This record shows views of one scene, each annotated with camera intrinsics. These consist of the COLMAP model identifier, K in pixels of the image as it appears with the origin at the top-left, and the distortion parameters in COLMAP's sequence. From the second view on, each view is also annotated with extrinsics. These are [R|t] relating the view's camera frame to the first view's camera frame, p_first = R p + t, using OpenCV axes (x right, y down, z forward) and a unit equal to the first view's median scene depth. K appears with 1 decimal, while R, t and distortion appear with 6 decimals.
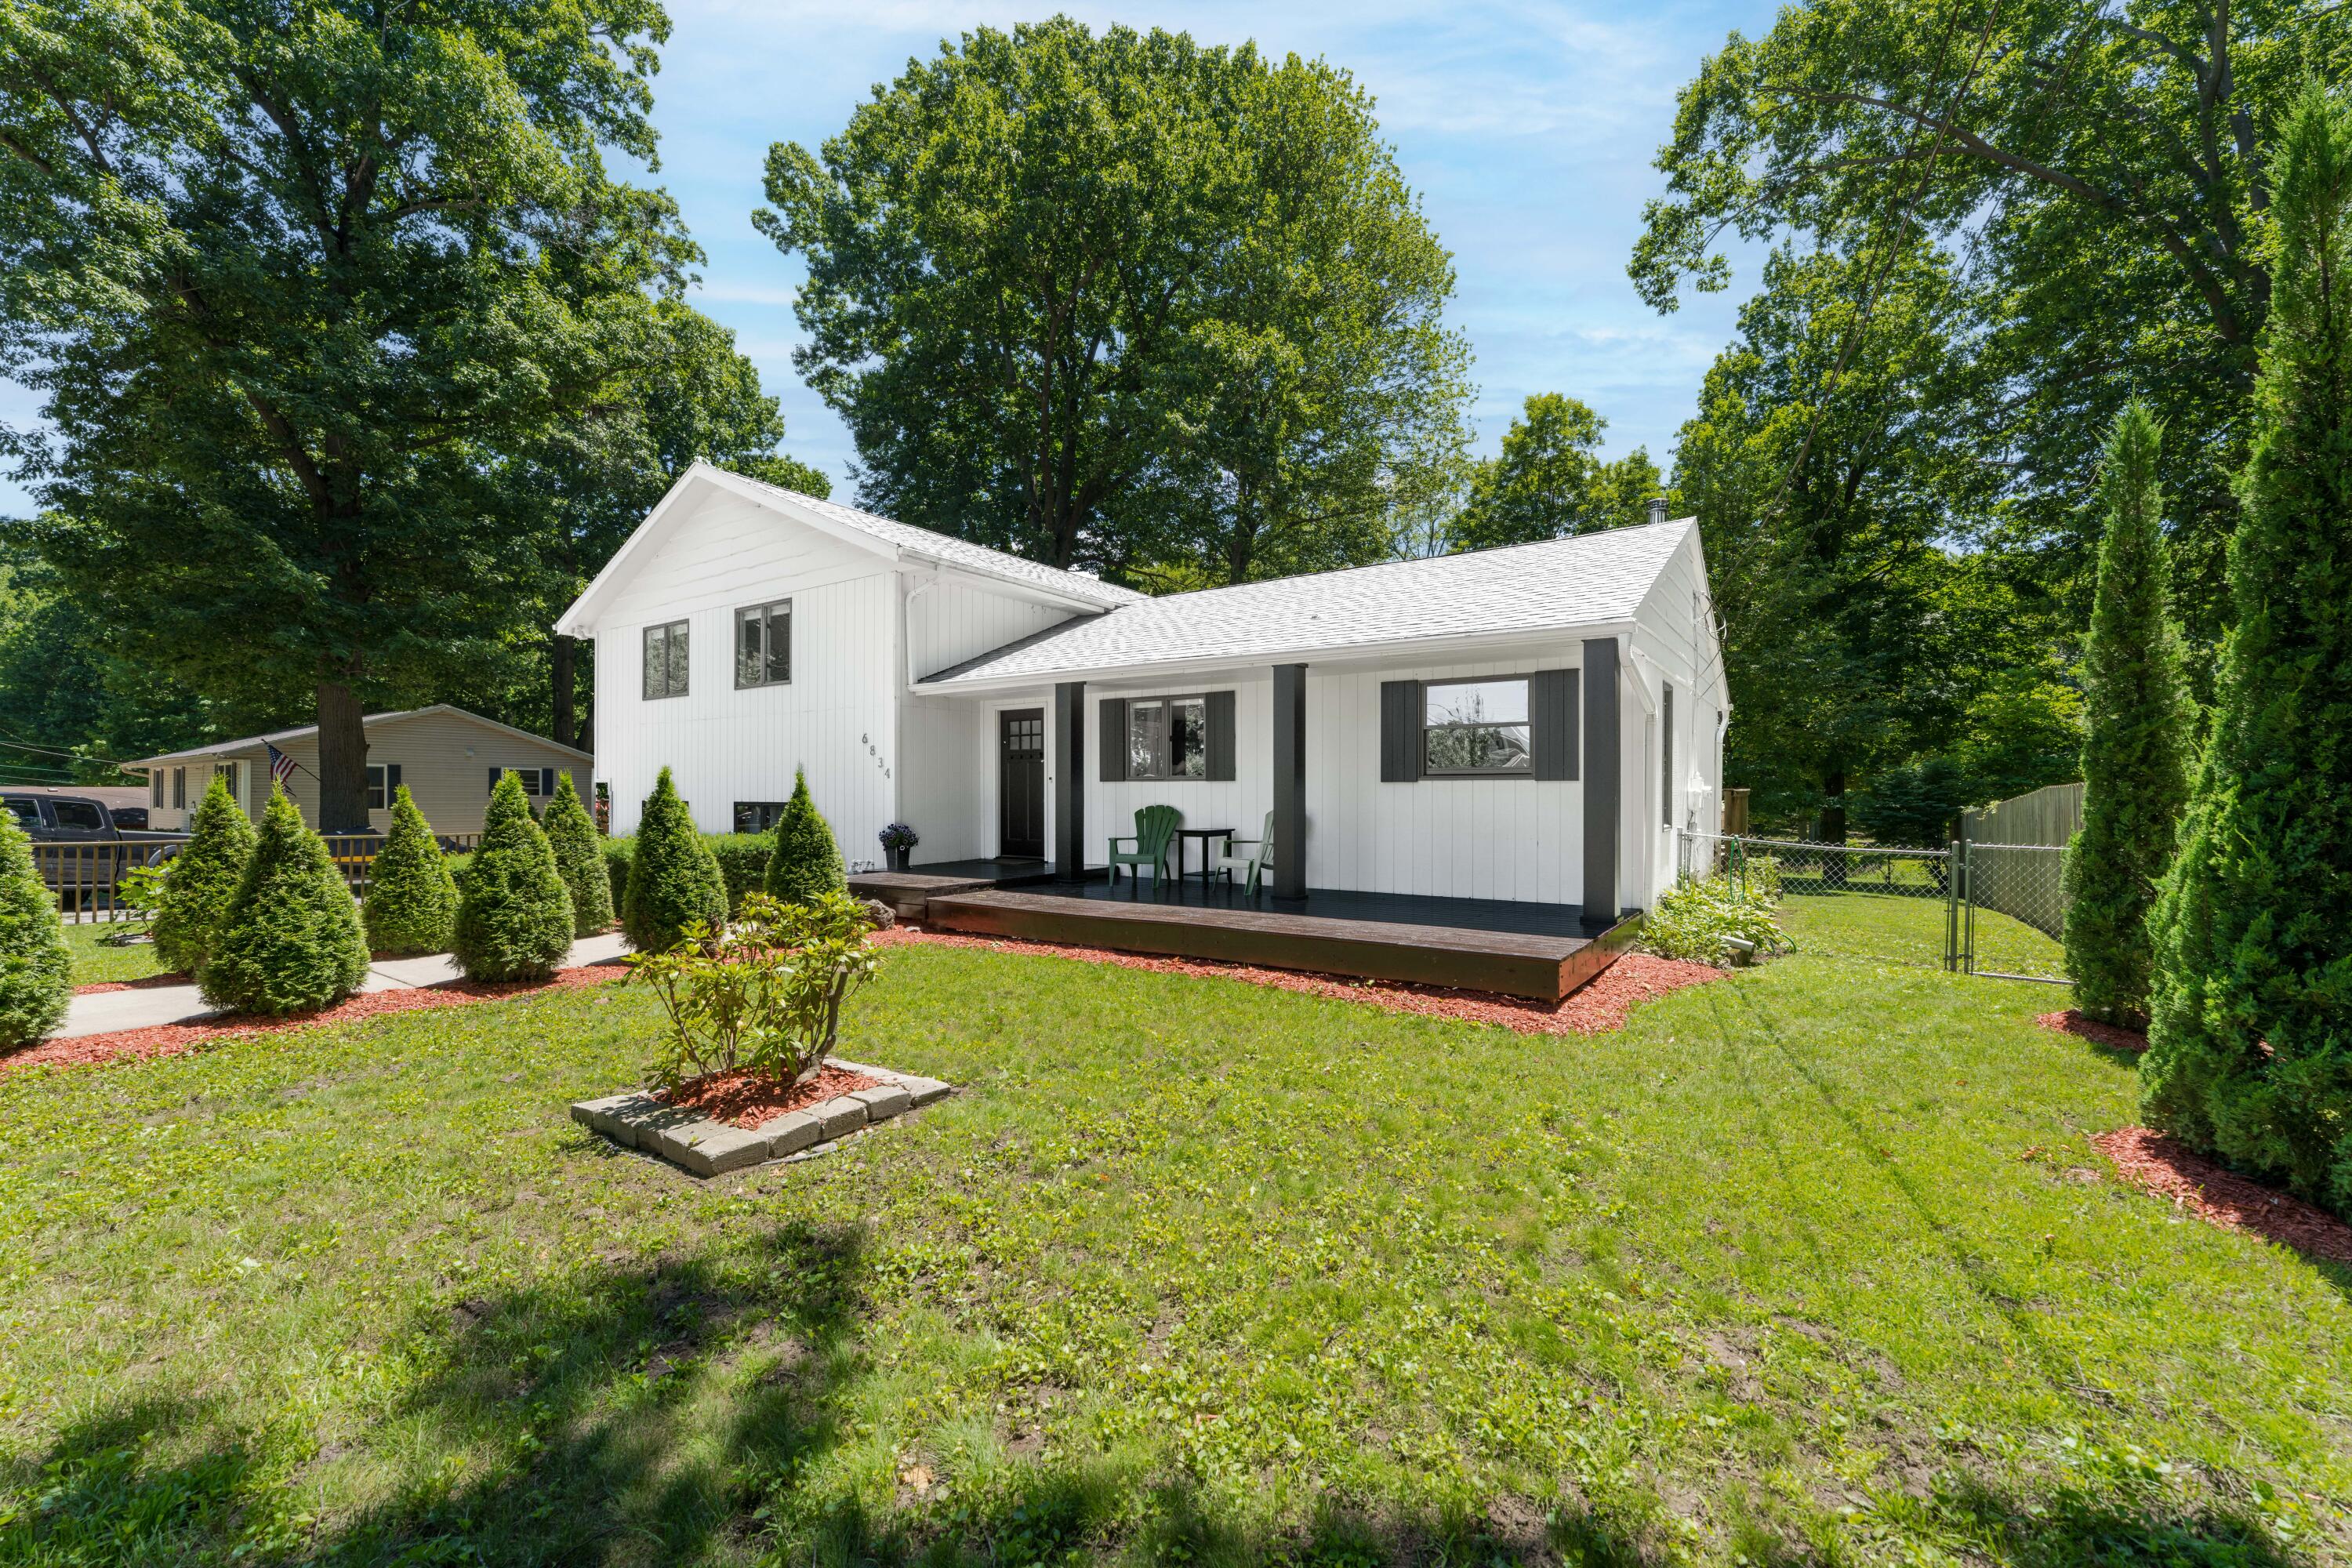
lens RADIAL K [[938.7, 0, 1179.6], [0, 938.7, 788.3], [0, 0, 1]] dist [0.010334, 0.000312]
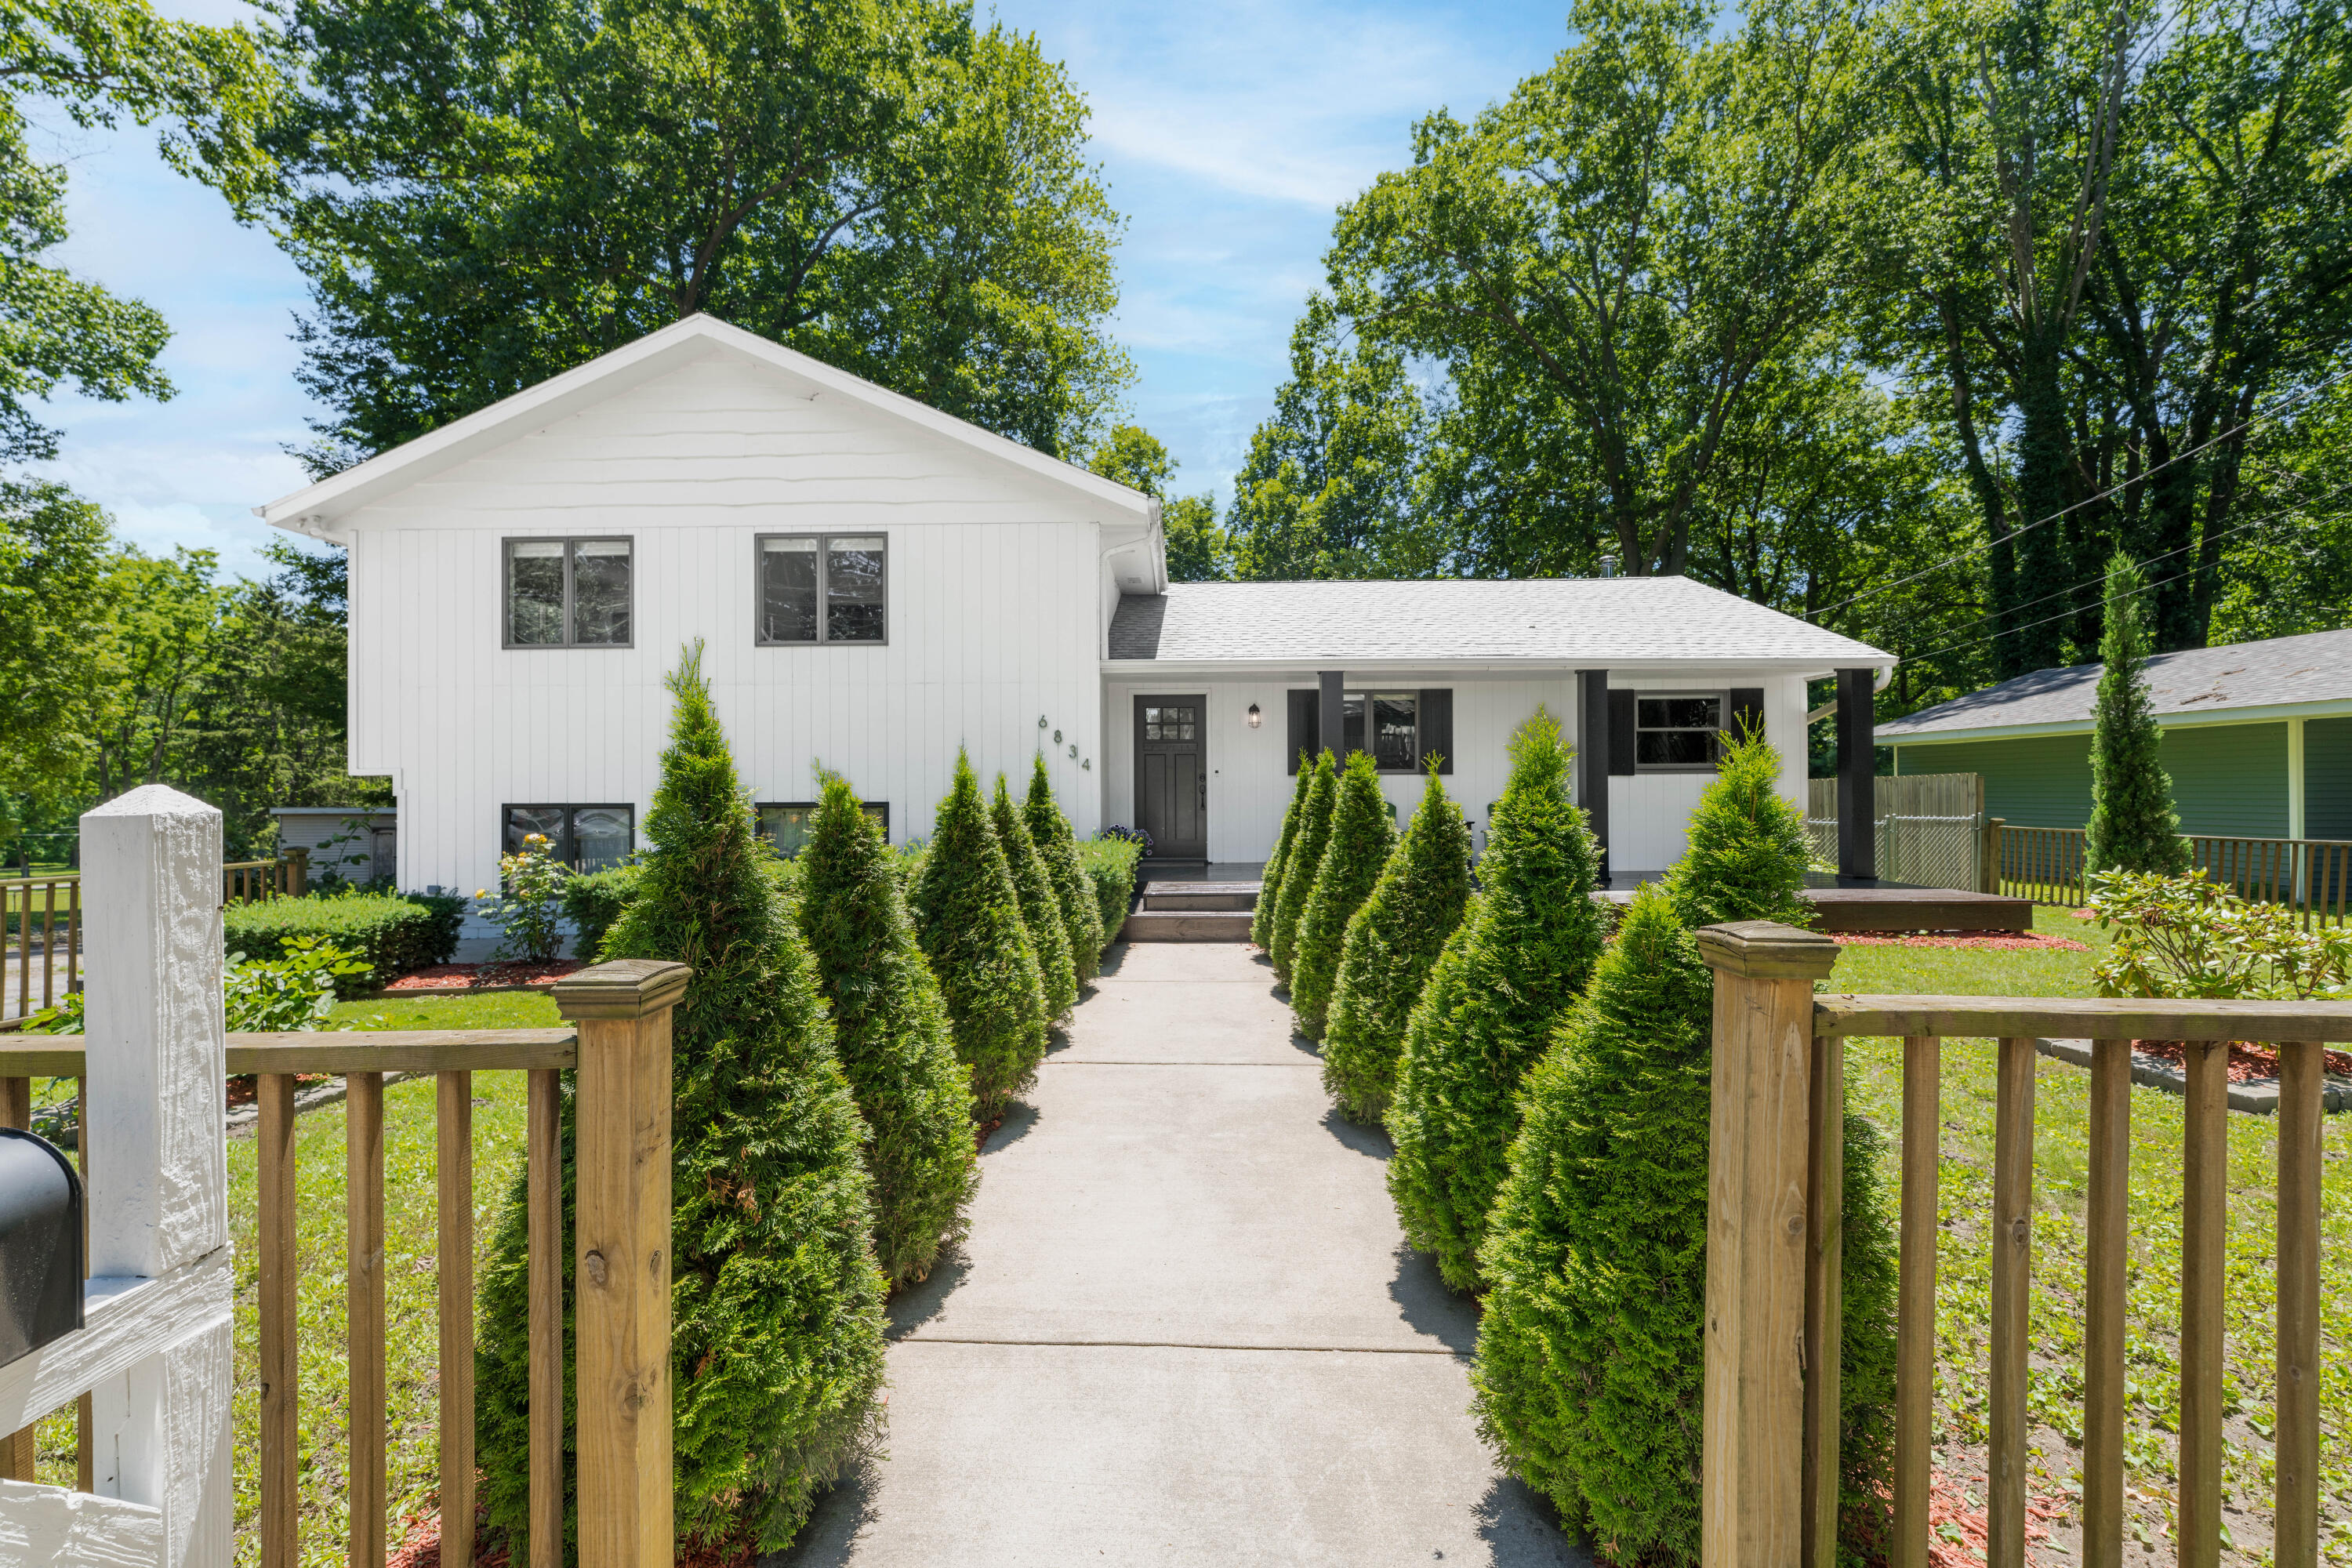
lens RADIAL K [[930.7, 0, 1176.0], [0, 930.7, 784.0], [0, 0, 1]] dist [0.011456, 0.000048]
pose [[0.843690, 0.000312, 0.536831, -0.551875], [0.001415, 0.999995, -0.002806, 0.003150], [-0.536829, 0.003127, 0.843685, 0.215154]]
